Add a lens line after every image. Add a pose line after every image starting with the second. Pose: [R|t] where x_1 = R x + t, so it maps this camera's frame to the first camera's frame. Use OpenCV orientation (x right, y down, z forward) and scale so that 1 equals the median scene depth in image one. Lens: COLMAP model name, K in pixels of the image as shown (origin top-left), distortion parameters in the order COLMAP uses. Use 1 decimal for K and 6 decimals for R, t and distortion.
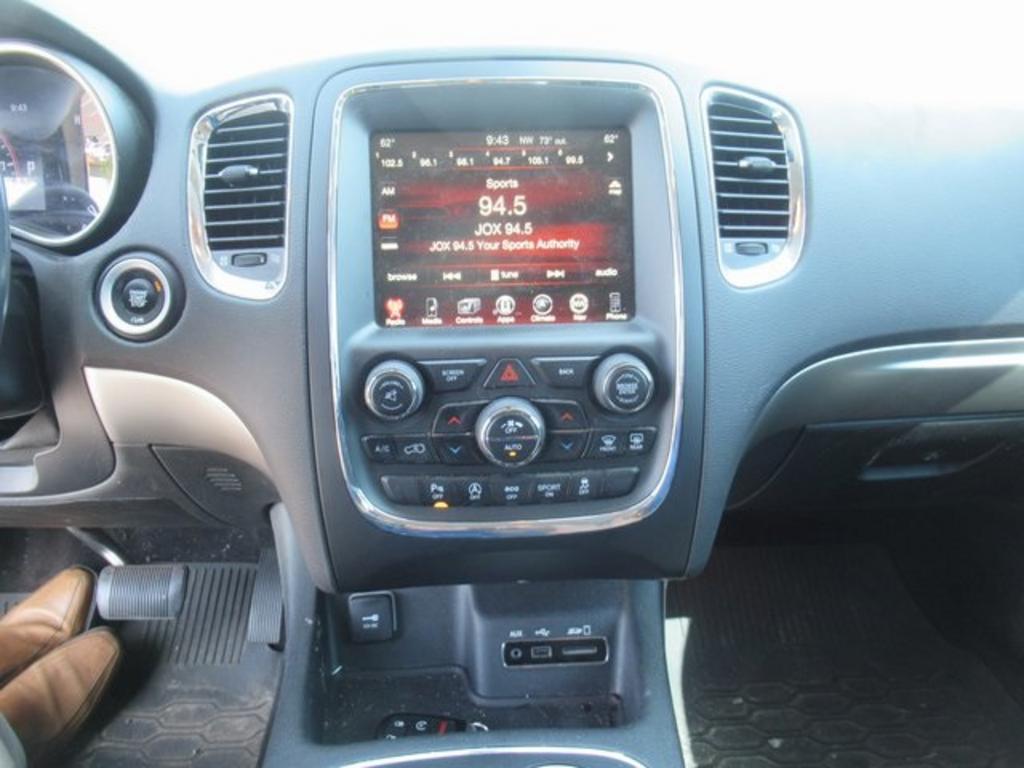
lens RADIAL K [[754.1, 0, 506.8], [0, 754.1, 383.1], [0, 0, 1]] dist [-0.004978, -0.003298]
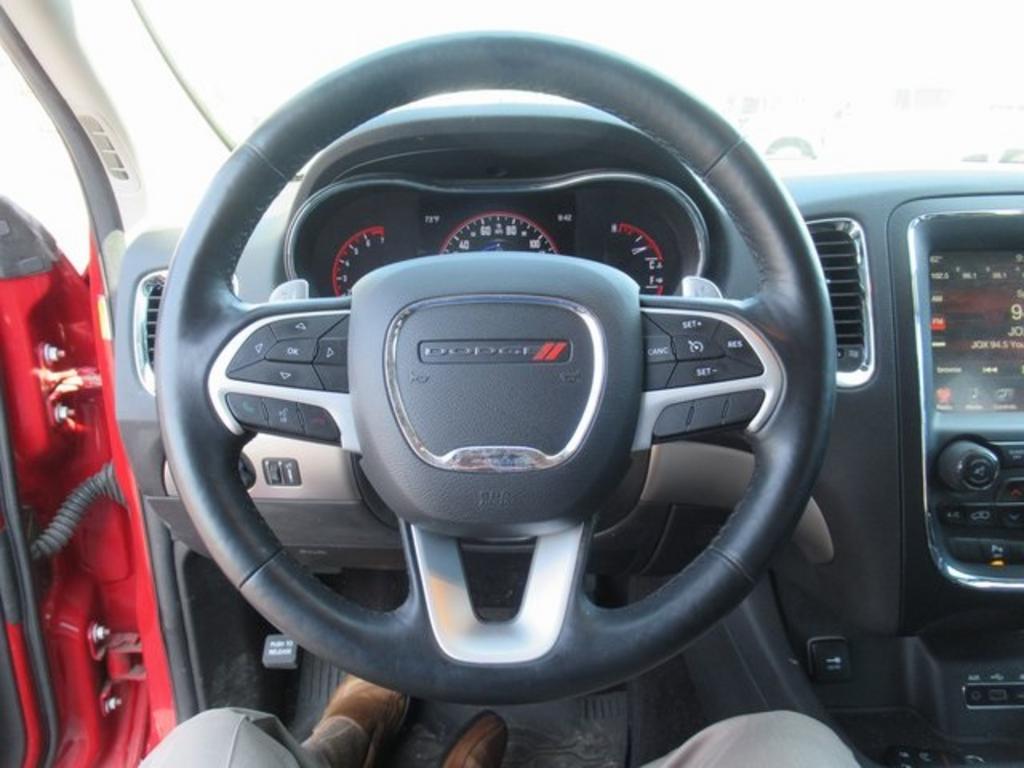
lens RADIAL K [[754.1, 0, 516.9], [0, 754.1, 382.6], [0, 0, 1]] dist [-0.004978, -0.003298]
pose [[0.999460, 0.016698, -0.028297, -0.790861], [-0.018469, 0.997809, -0.063534, -0.031672], [0.027174, 0.064022, 0.997578, -0.212349]]
